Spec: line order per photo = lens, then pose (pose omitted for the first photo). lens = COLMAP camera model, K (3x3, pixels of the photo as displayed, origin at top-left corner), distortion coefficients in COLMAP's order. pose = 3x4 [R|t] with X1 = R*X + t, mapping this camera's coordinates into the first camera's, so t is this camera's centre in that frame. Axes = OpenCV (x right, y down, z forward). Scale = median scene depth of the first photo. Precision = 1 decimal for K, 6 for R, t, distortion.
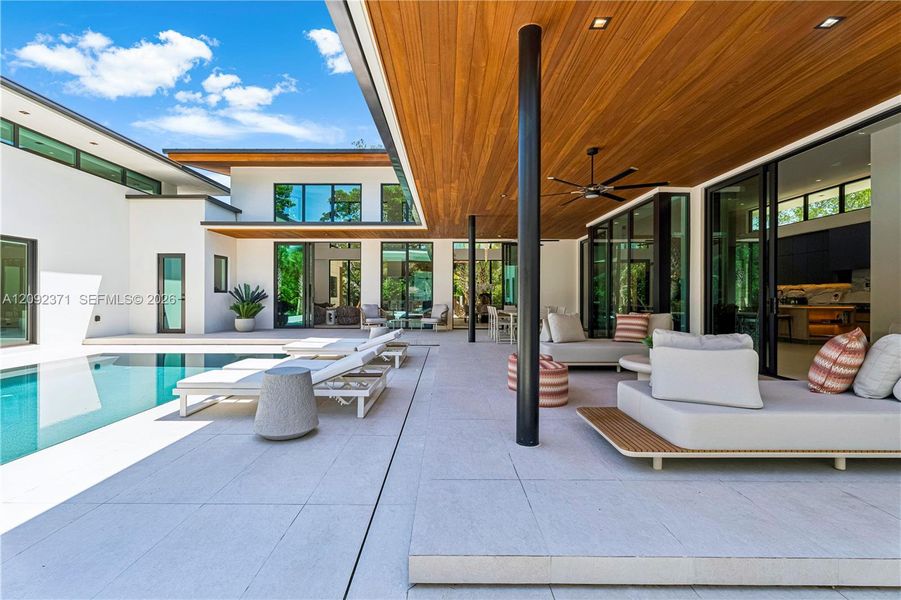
lens RADIAL K [[400.2, 0, 444.6], [0, 400.2, 297.2], [0, 0, 1]] dist [0.002055, 0.000412]
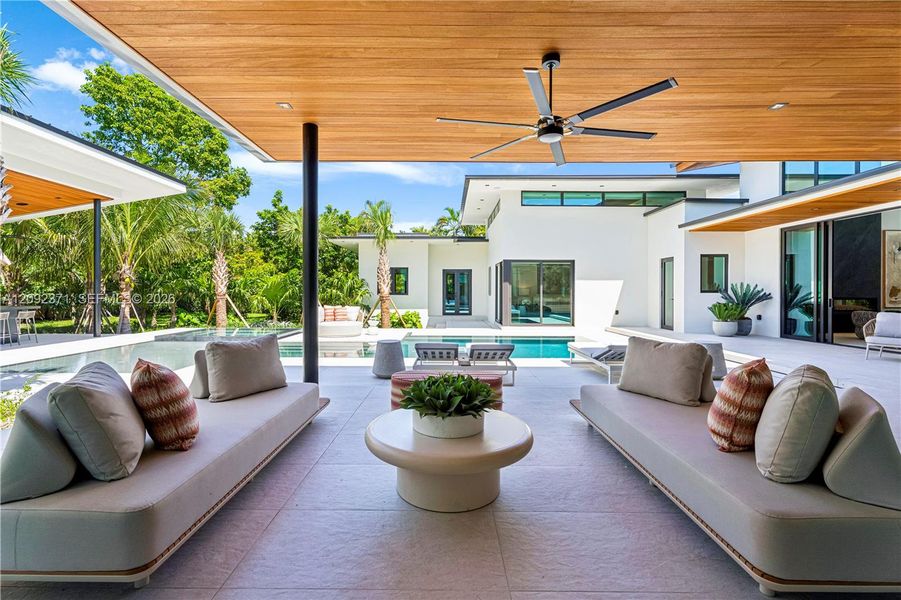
lens RADIAL K [[414.0, 0, 450.5], [0, 414.0, 300.0], [0, 0, 1]] dist [0.000857, 0.000117]
pose [[0.004927, 0.013642, -0.999895, 0.470583], [-0.002632, 0.999904, 0.013629, -0.005482], [0.999984, 0.002565, 0.004962, 0.395381]]
